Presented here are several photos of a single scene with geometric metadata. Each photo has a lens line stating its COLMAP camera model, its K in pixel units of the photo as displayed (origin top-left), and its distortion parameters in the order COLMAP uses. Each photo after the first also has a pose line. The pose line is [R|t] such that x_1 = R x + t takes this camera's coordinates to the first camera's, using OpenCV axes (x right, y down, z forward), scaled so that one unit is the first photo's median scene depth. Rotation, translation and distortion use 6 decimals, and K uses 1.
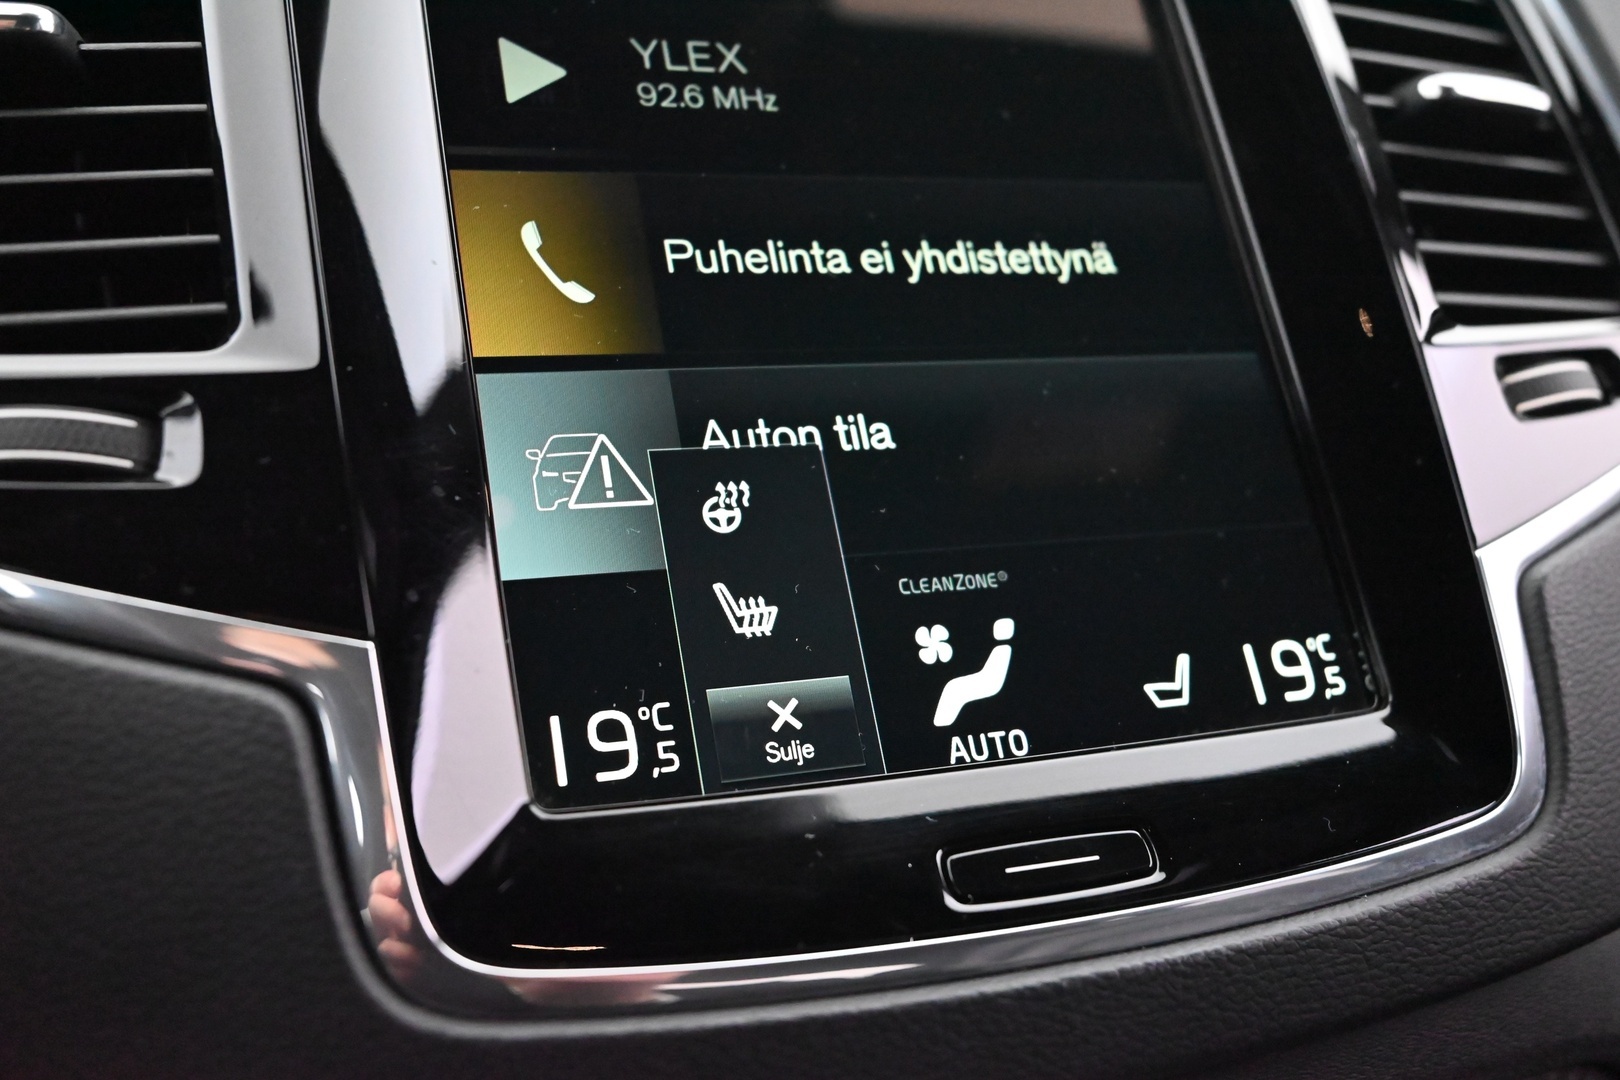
lens RADIAL K [[1599.5, 0, 811.1], [0, 1599.5, 534.8], [0, 0, 1]] dist [0.010387, 0.000000]
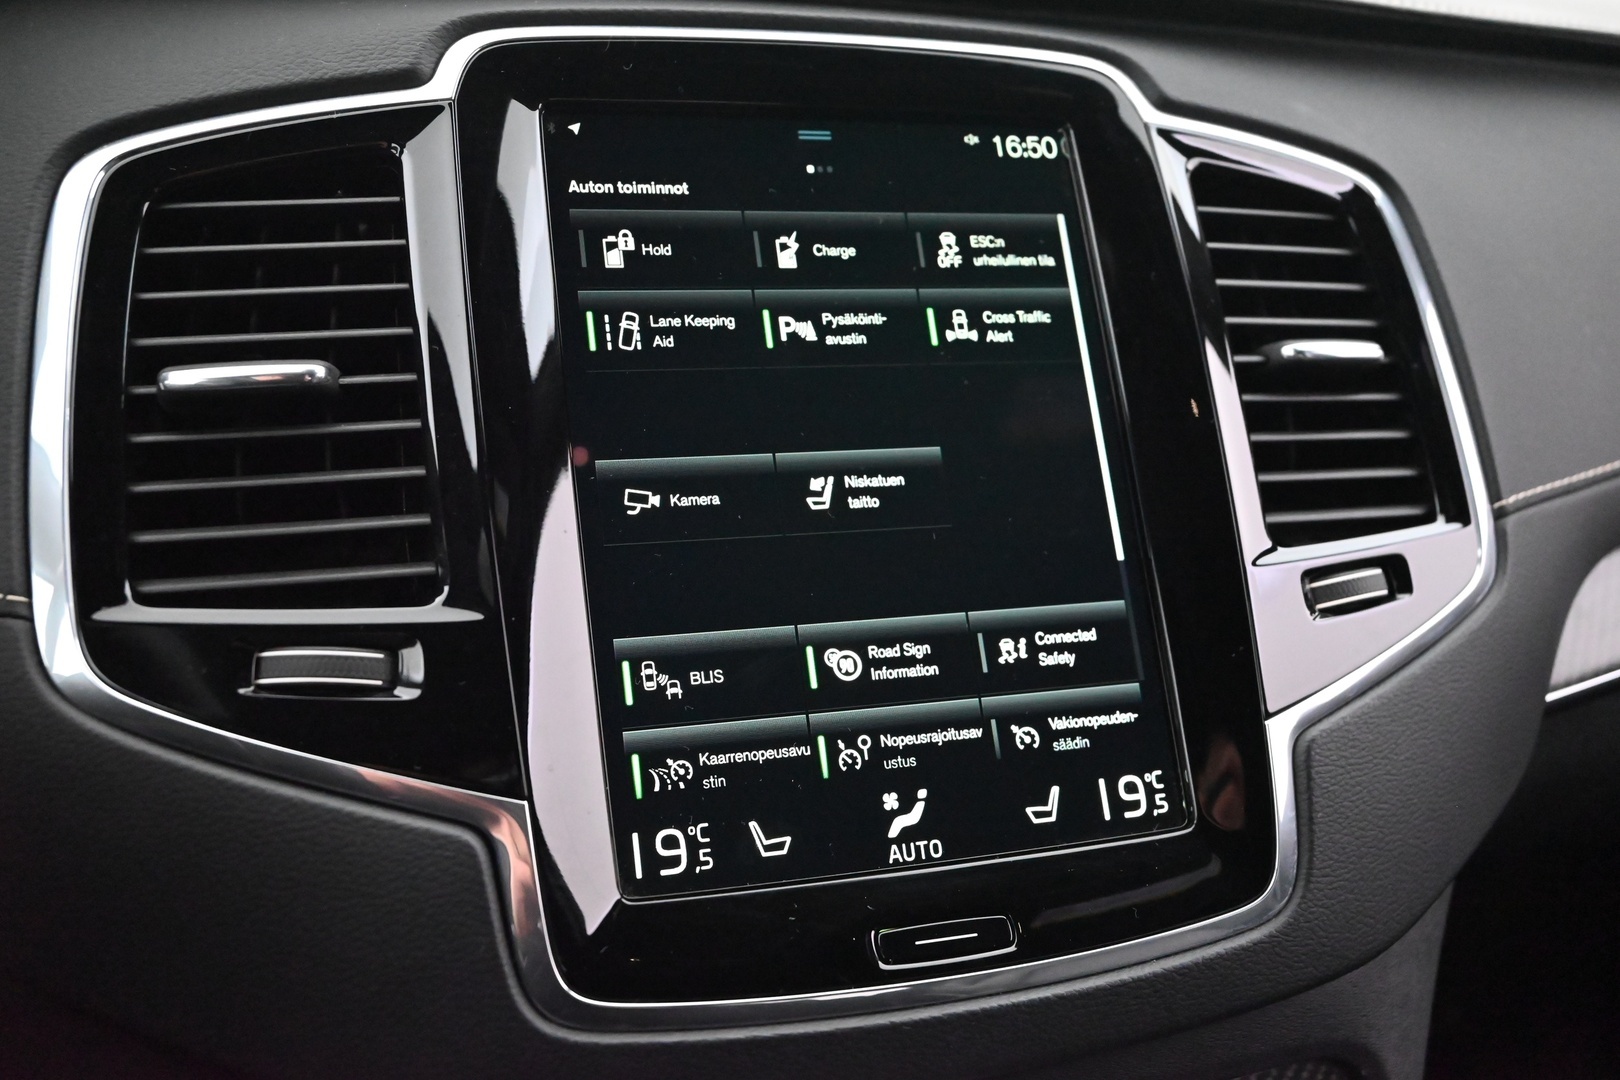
lens RADIAL K [[1599.5, 0, 819.0], [0, 1599.5, 539.0], [0, 0, 1]] dist [0.010387, 0.000000]
pose [[0.998285, 0.046273, -0.035845, 0.060257], [-0.041955, 0.992704, 0.113046, -0.337528], [0.040815, -0.111348, 0.992943, -0.497801]]
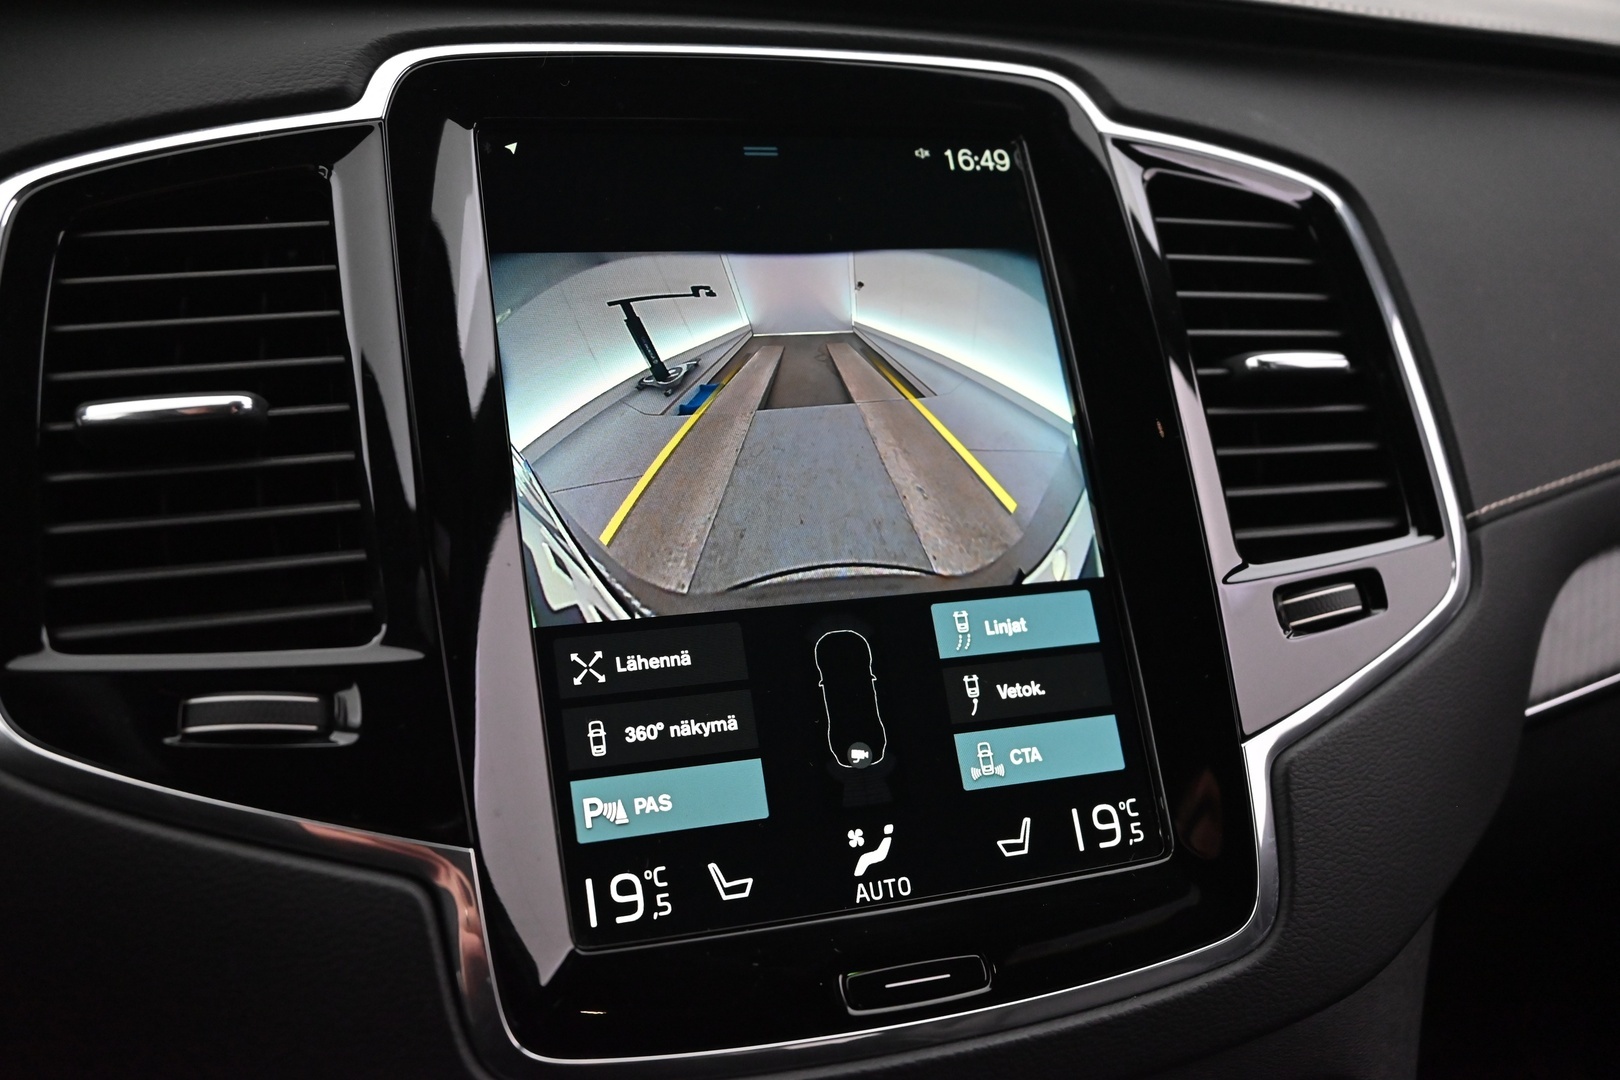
lens RADIAL K [[1599.5, 0, 811.5], [0, 1599.5, 542.2], [0, 0, 1]] dist [0.010387, 0.000000]
pose [[0.999626, 0.021140, -0.017337, 0.064454], [-0.019467, 0.995608, 0.091576, -0.321521], [0.019196, -0.091204, 0.995647, -0.438773]]
